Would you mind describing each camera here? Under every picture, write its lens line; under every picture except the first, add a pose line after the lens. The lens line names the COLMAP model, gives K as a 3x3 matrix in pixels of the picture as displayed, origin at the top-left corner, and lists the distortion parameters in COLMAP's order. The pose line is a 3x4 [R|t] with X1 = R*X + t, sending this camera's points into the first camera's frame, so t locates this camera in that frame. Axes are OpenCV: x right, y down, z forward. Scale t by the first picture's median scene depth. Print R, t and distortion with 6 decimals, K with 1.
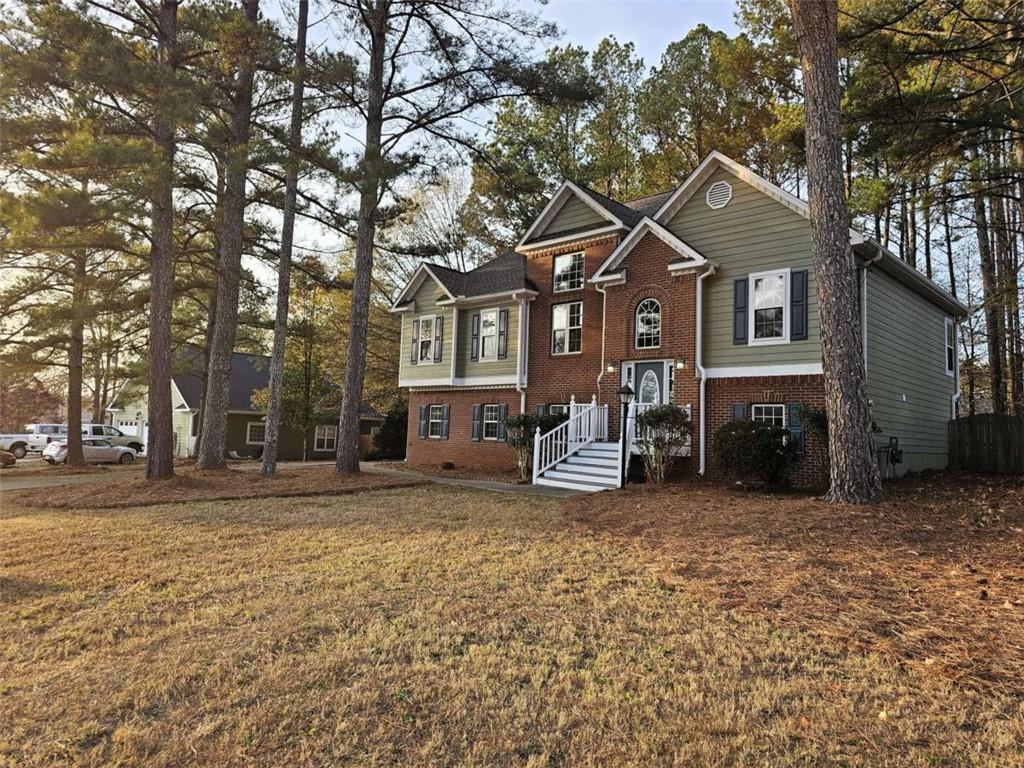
lens RADIAL K [[691.8, 0, 502.5], [0, 691.8, 381.8], [0, 0, 1]] dist [0.058880, -0.048429]
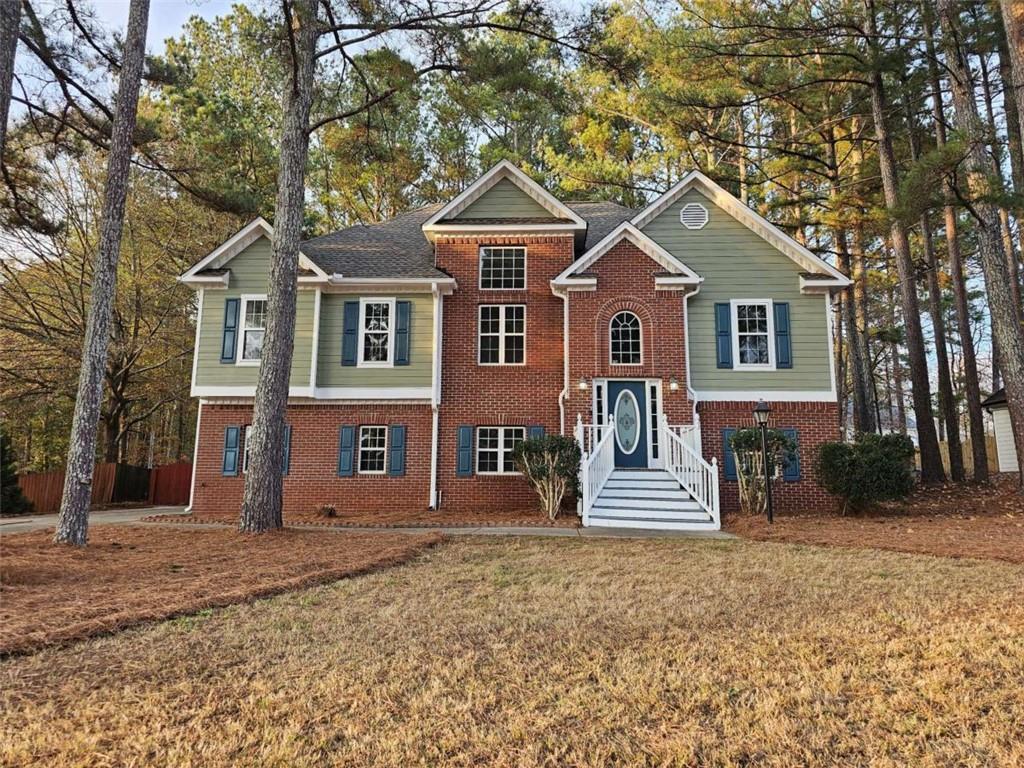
lens RADIAL K [[691.8, 0, 507.5], [0, 691.8, 366.0], [0, 0, 1]] dist [0.058880, -0.048429]
pose [[0.752409, 0.071063, 0.654852, -0.479750], [-0.033188, 0.996991, -0.070060, 0.020038], [-0.657860, 0.030980, 0.752503, 0.409383]]
